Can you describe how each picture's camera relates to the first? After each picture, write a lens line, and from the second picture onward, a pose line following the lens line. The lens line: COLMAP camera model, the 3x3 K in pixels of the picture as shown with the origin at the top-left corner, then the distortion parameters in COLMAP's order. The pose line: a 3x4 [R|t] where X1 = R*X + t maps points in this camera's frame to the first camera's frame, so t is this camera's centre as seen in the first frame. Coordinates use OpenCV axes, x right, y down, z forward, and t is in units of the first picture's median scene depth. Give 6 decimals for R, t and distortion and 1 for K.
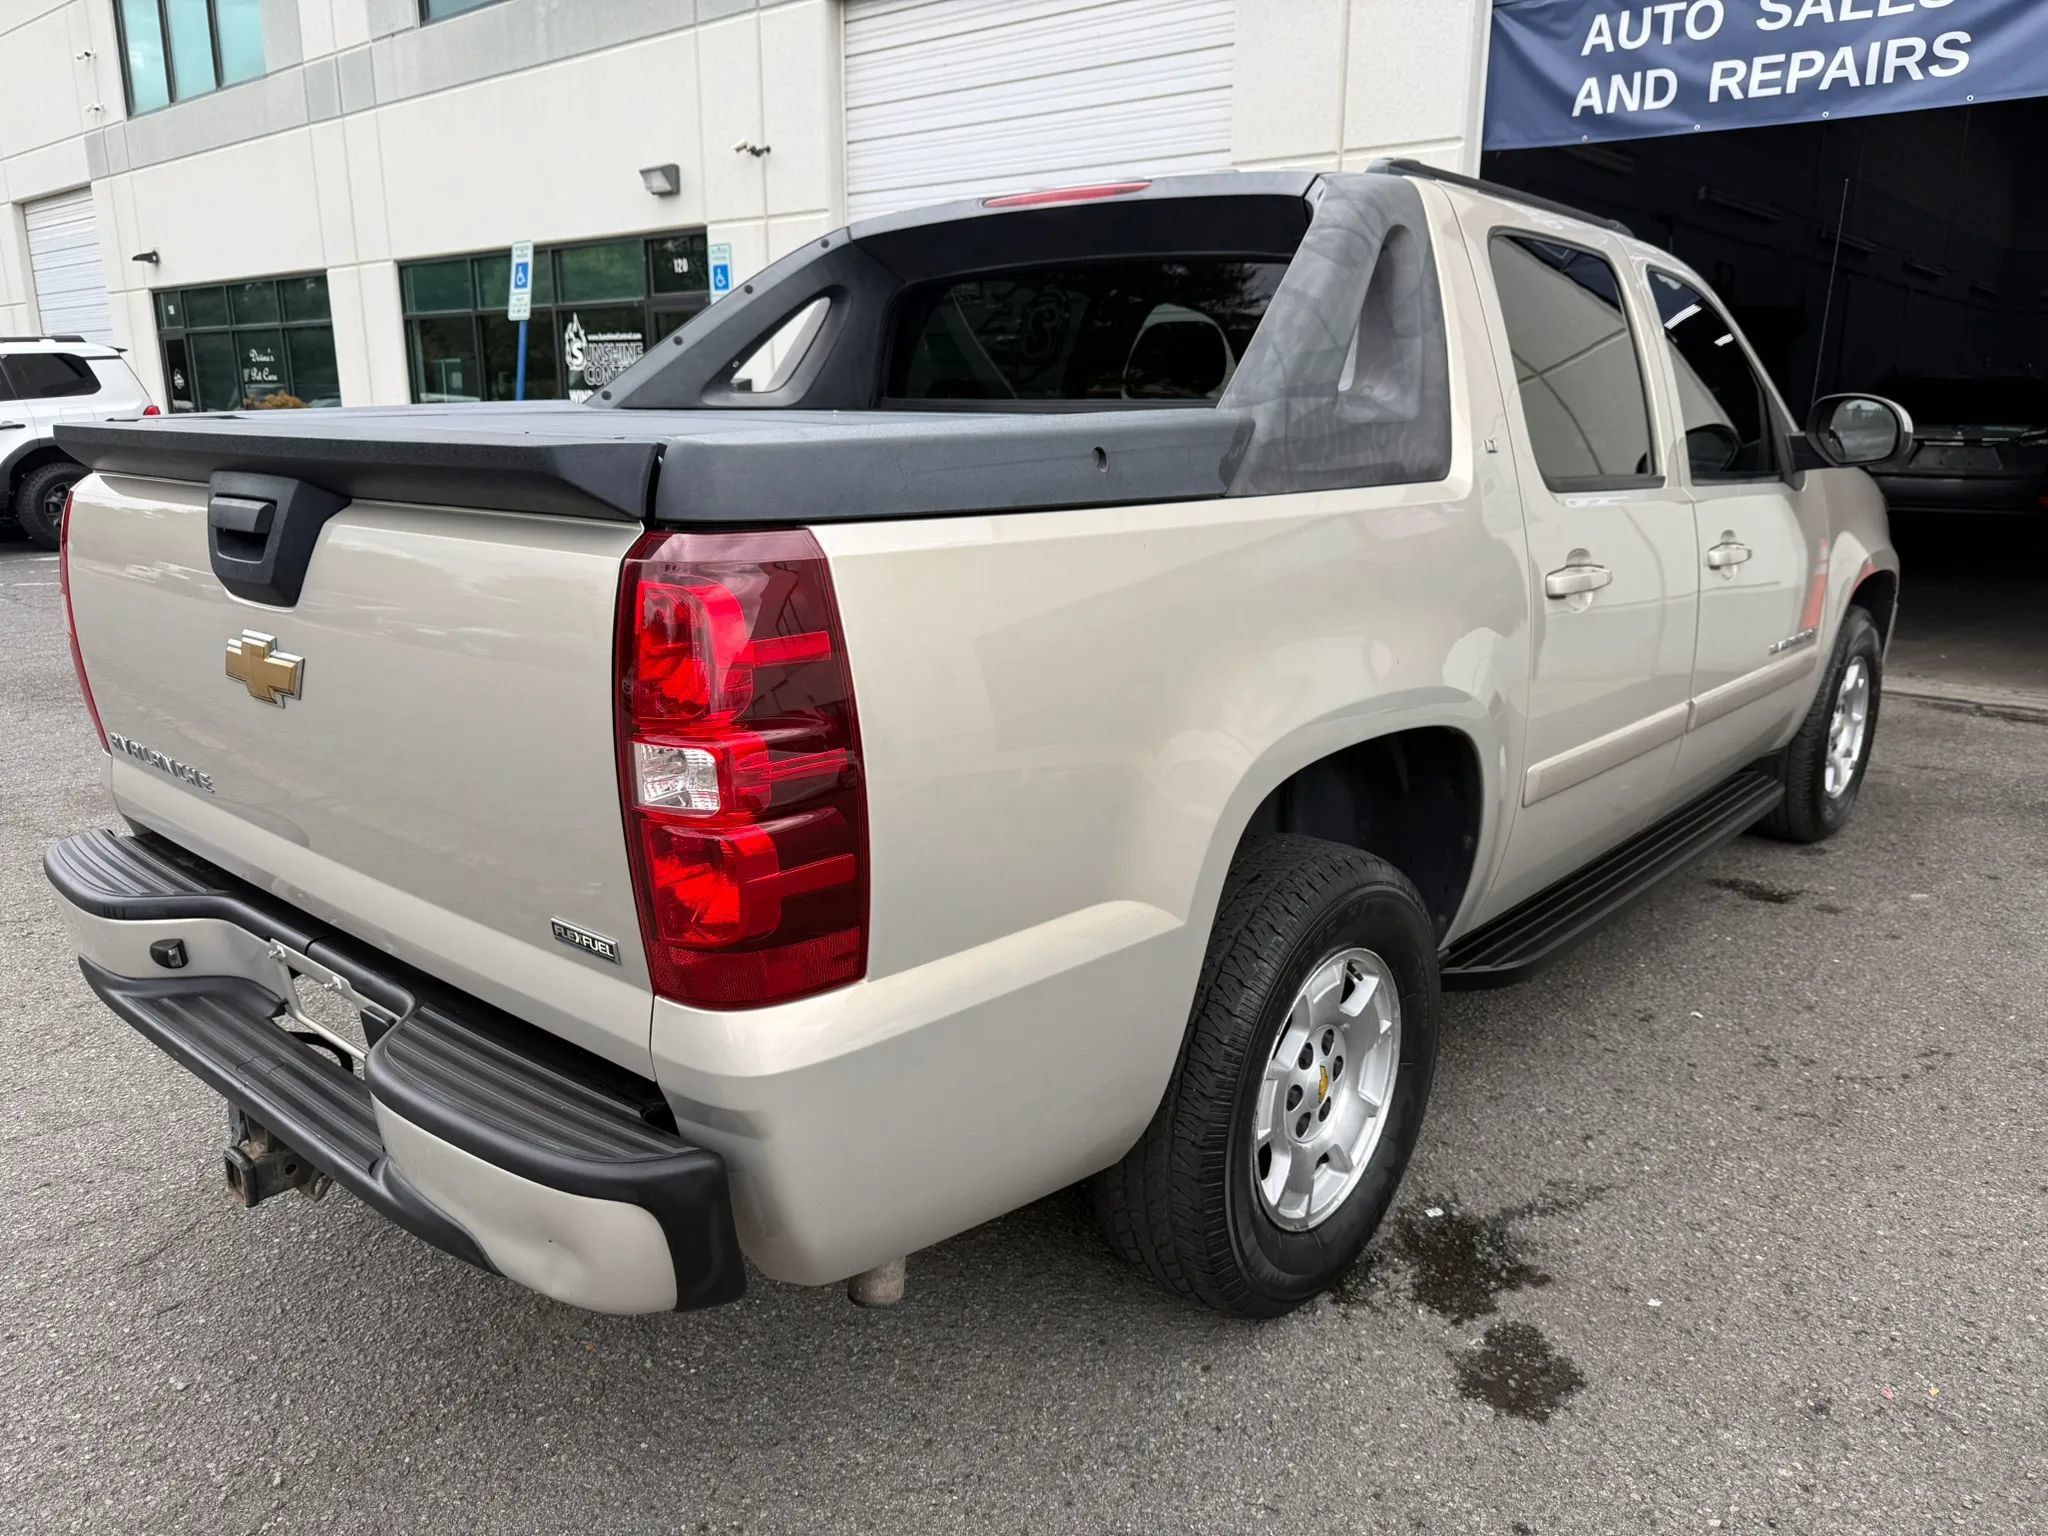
lens RADIAL K [[1442.4, 0, 1046.2], [0, 1442.4, 804.2], [0, 0, 1]] dist [0.012155, -0.017178]
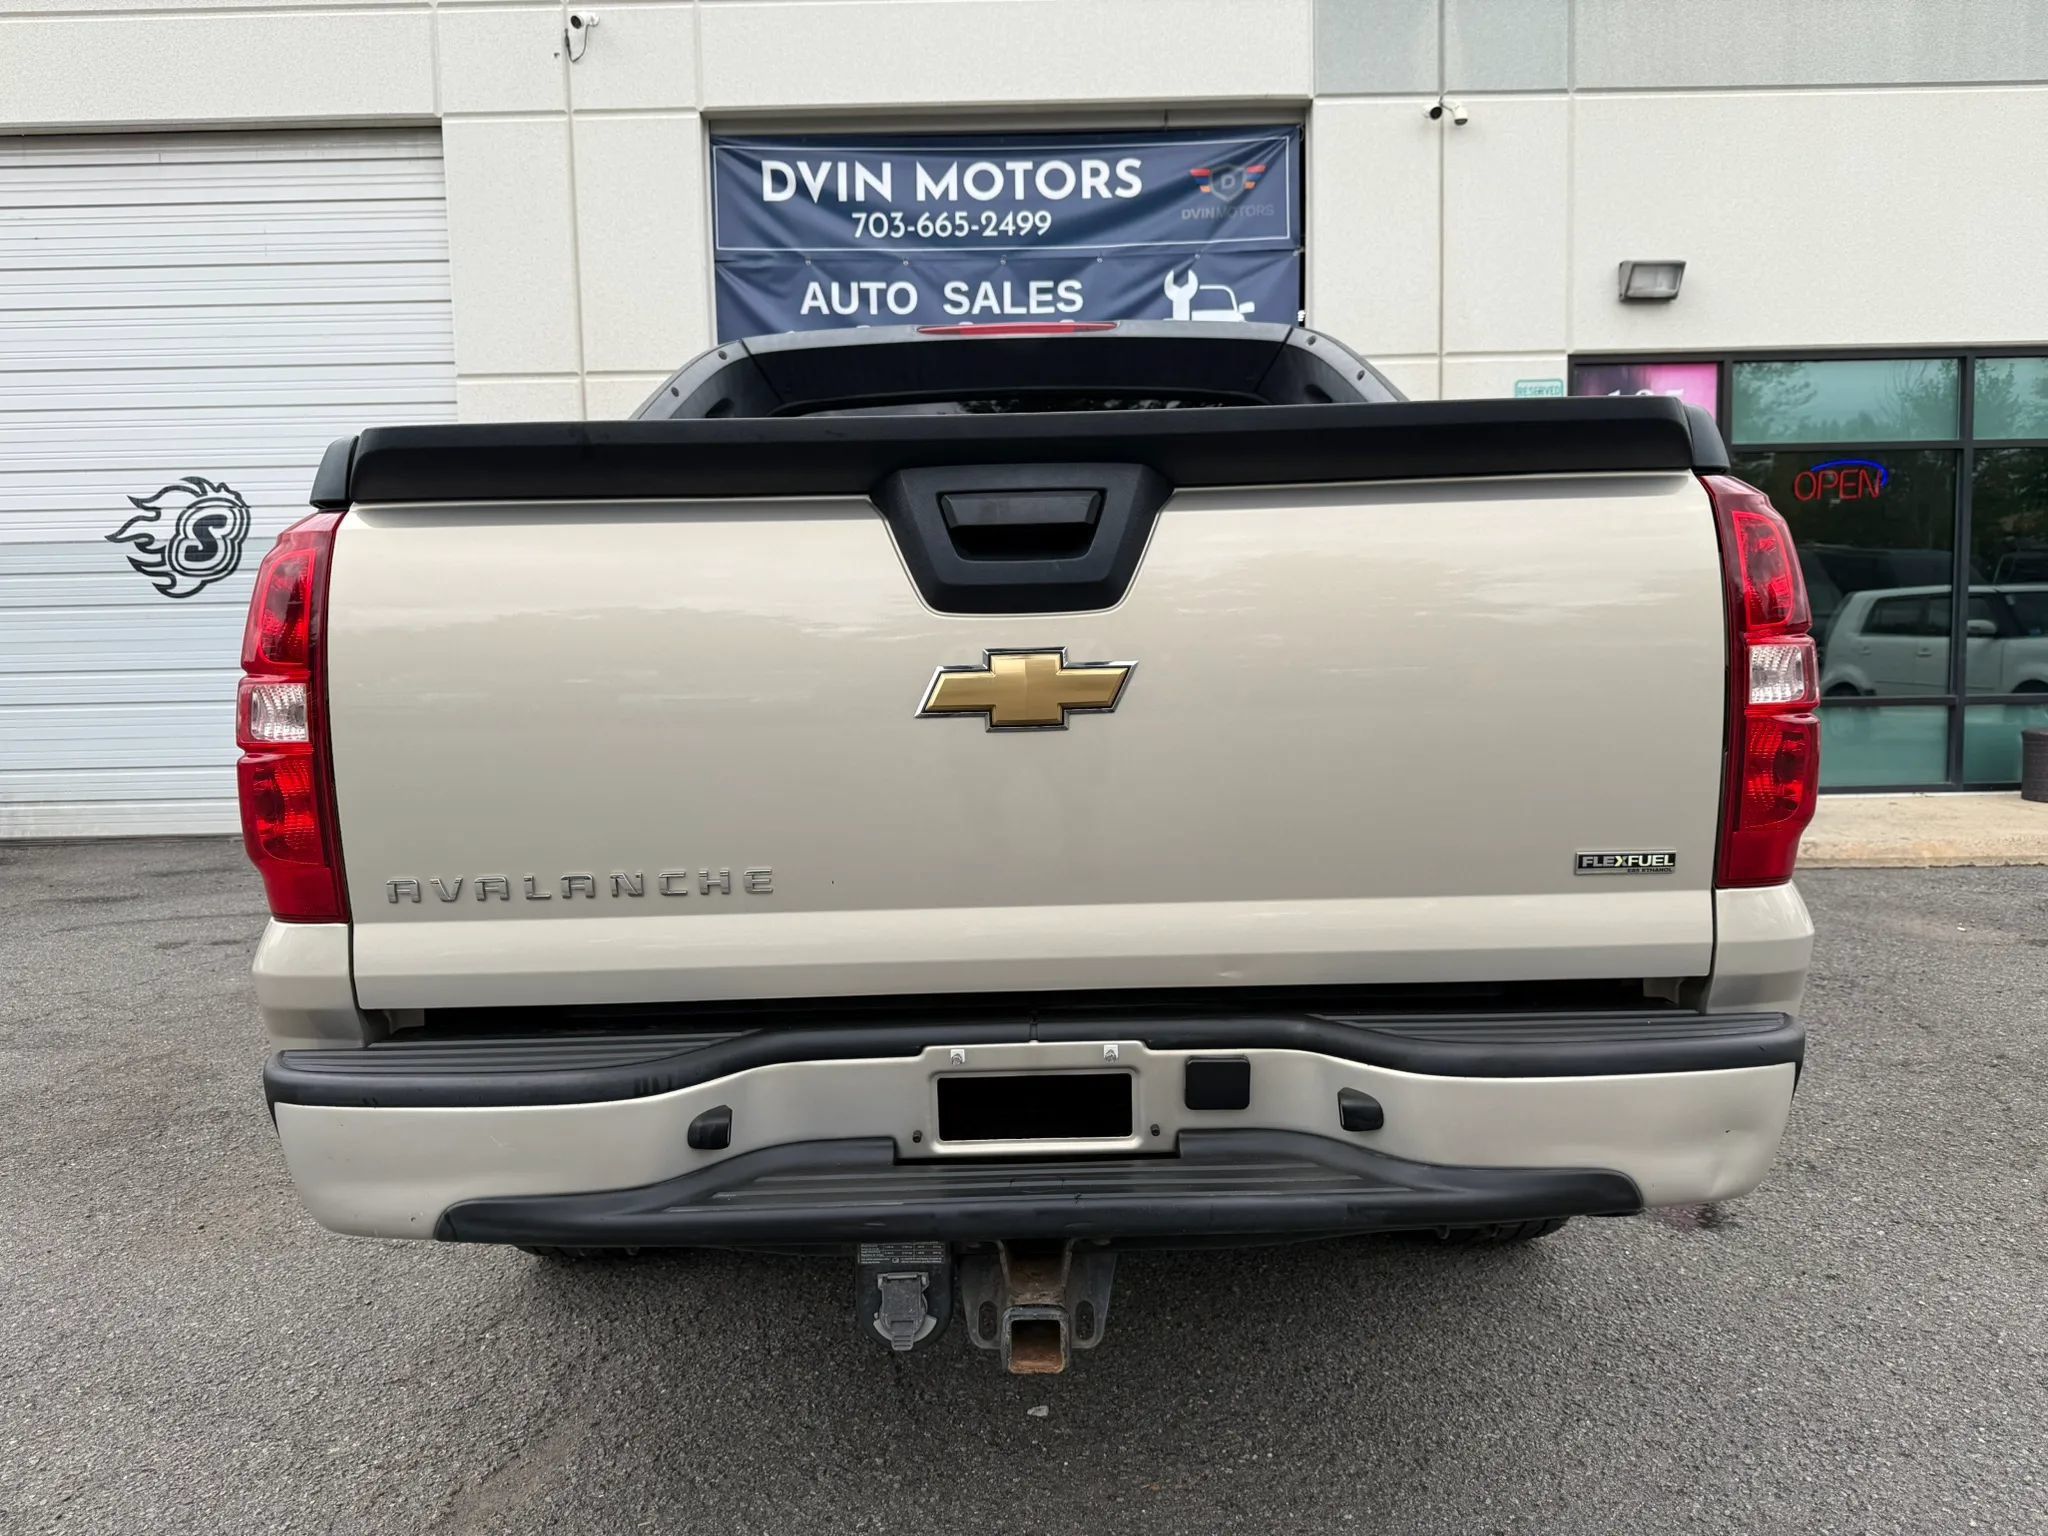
lens RADIAL K [[1442.4, 0, 1040.5], [0, 1442.4, 775.6], [0, 0, 1]] dist [0.012155, -0.017178]
pose [[0.738273, -0.085182, 0.669102, -0.333927], [0.207839, 0.972454, -0.105525, 0.004781], [-0.641682, 0.216972, 0.735641, 0.118897]]
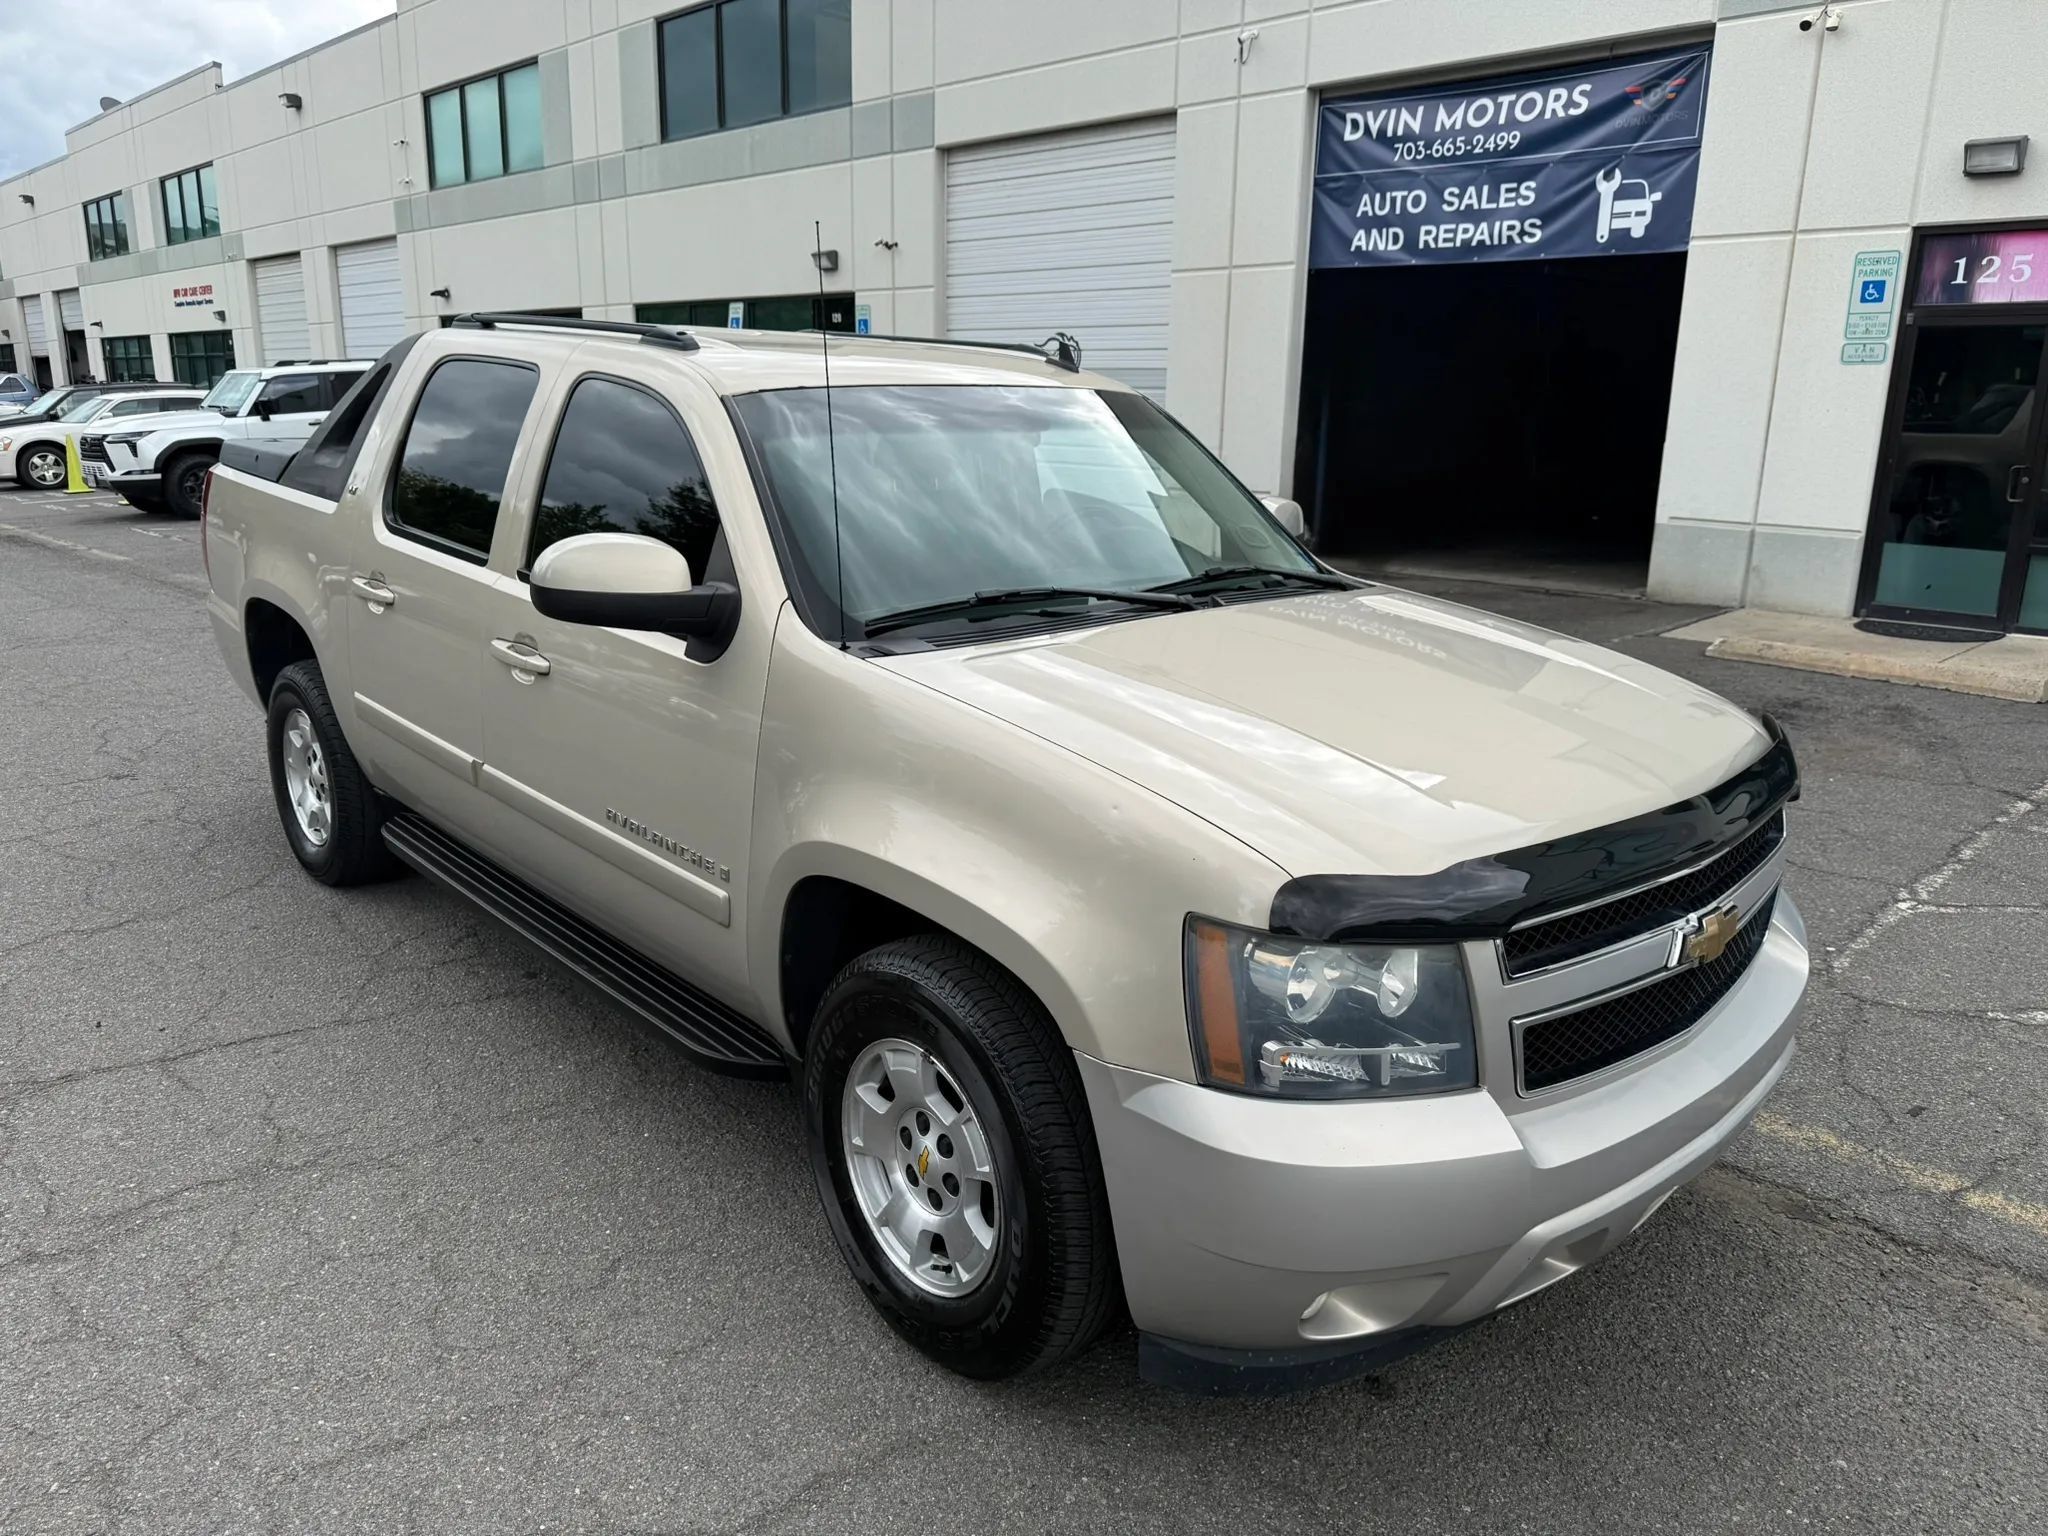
lens RADIAL K [[1442.4, 0, 1022.8], [0, 1442.4, 782.6], [0, 0, 1]] dist [0.012155, -0.017178]
pose [[0.997247, 0.028480, -0.068457, 0.119345], [-0.028652, 0.999588, -0.001534, 0.199860], [0.068385, 0.003491, 0.997653, -0.860946]]
